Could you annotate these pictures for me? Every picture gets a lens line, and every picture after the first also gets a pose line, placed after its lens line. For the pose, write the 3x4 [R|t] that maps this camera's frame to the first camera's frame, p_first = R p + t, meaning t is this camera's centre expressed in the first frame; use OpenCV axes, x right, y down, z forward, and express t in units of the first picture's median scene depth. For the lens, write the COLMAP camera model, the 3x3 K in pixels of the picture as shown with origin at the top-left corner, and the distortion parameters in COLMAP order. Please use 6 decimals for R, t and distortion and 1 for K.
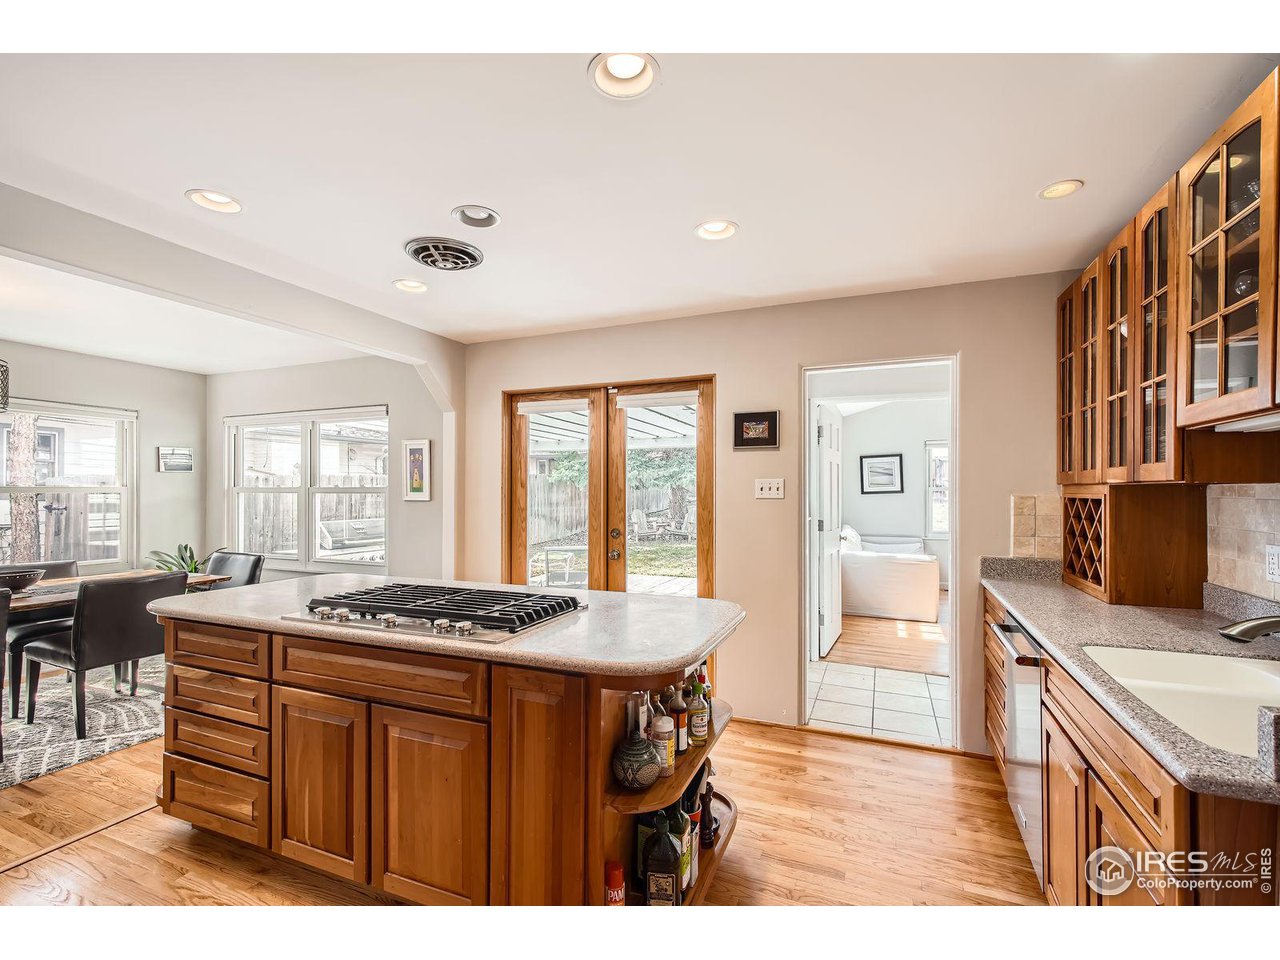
lens RADIAL K [[577.5, 0, 640.0], [0, 577.5, 480.0], [0, 0, 1]] dist [0.000088, -0.000236]
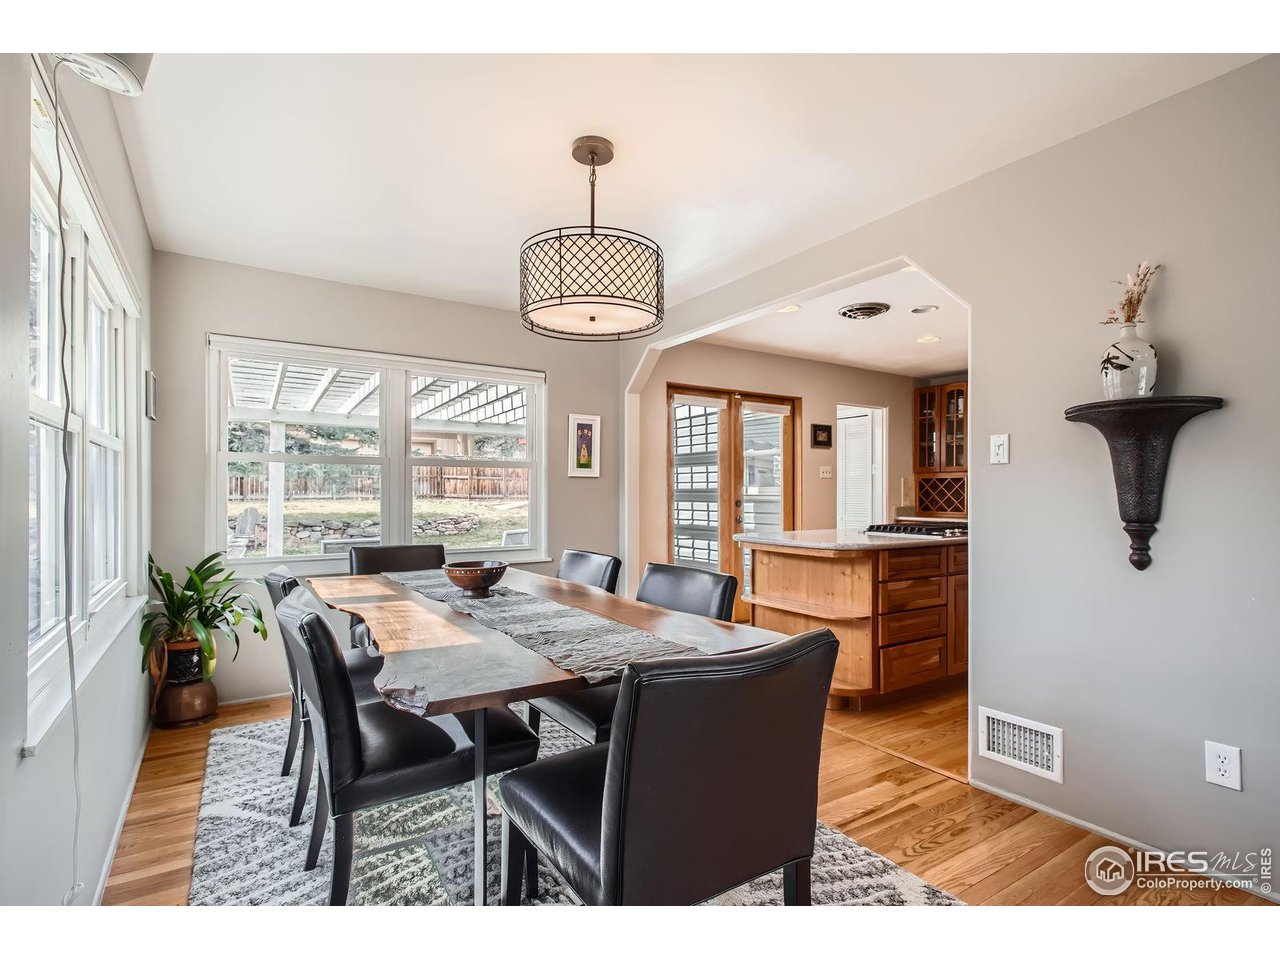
lens RADIAL K [[614.1, 0, 636.9], [0, 614.1, 484.4], [0, 0, 1]] dist [0.002479, -0.000789]
pose [[0.582312, 0.010844, 0.812893, -1.502482], [-0.018628, 0.999826, 0.000006, 0.059423], [-0.812752, -0.015146, 0.582412, 0.405198]]
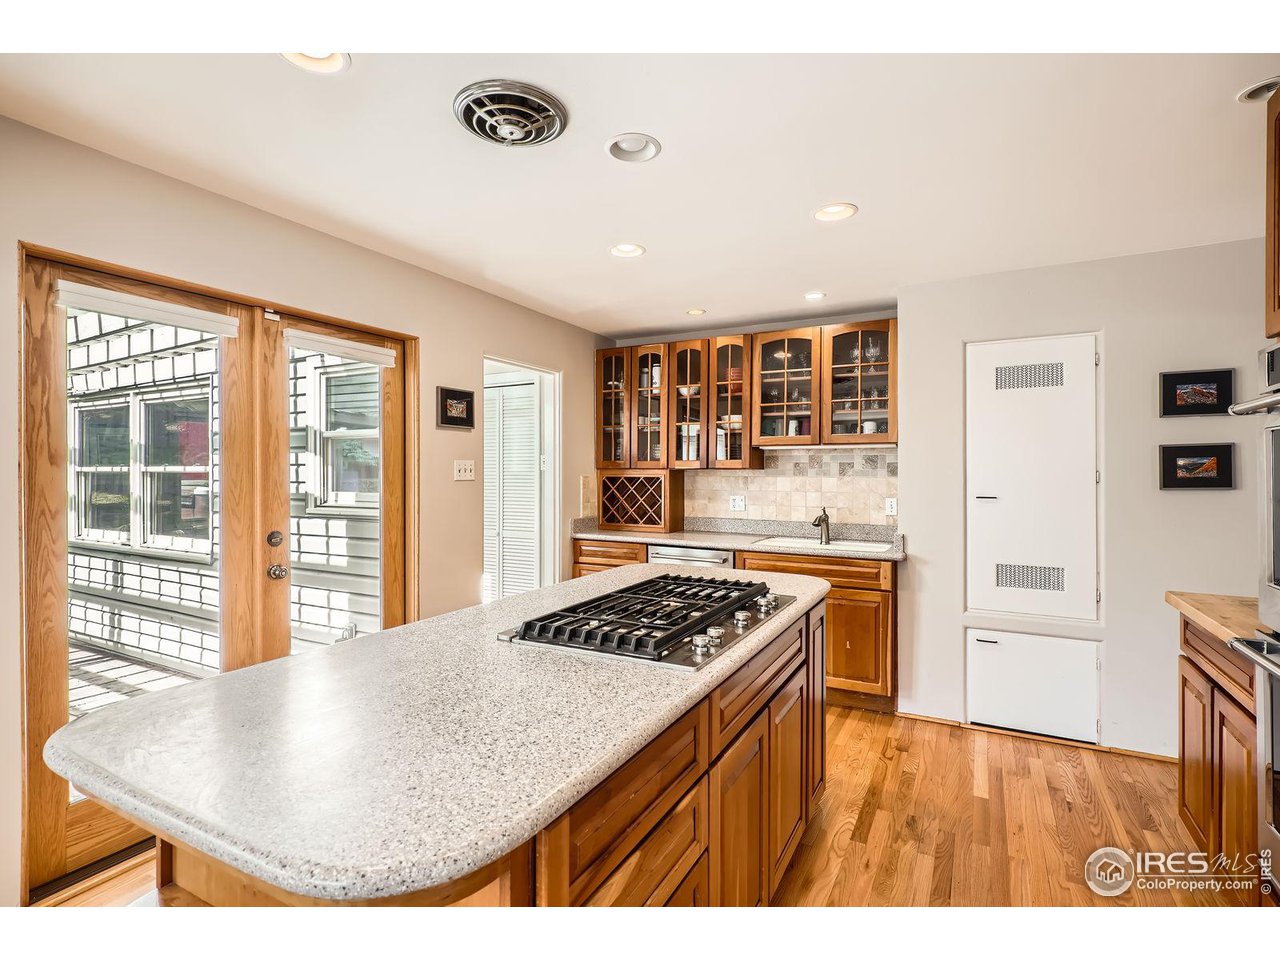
lens RADIAL K [[614.1, 0, 636.9], [0, 614.1, 484.4], [0, 0, 1]] dist [0.002479, -0.000789]
pose [[0.110581, -0.018452, 0.993696, -0.767166], [-0.020137, 0.999581, 0.020802, 0.011104], [-0.993663, -0.022310, 0.110163, 0.583178]]
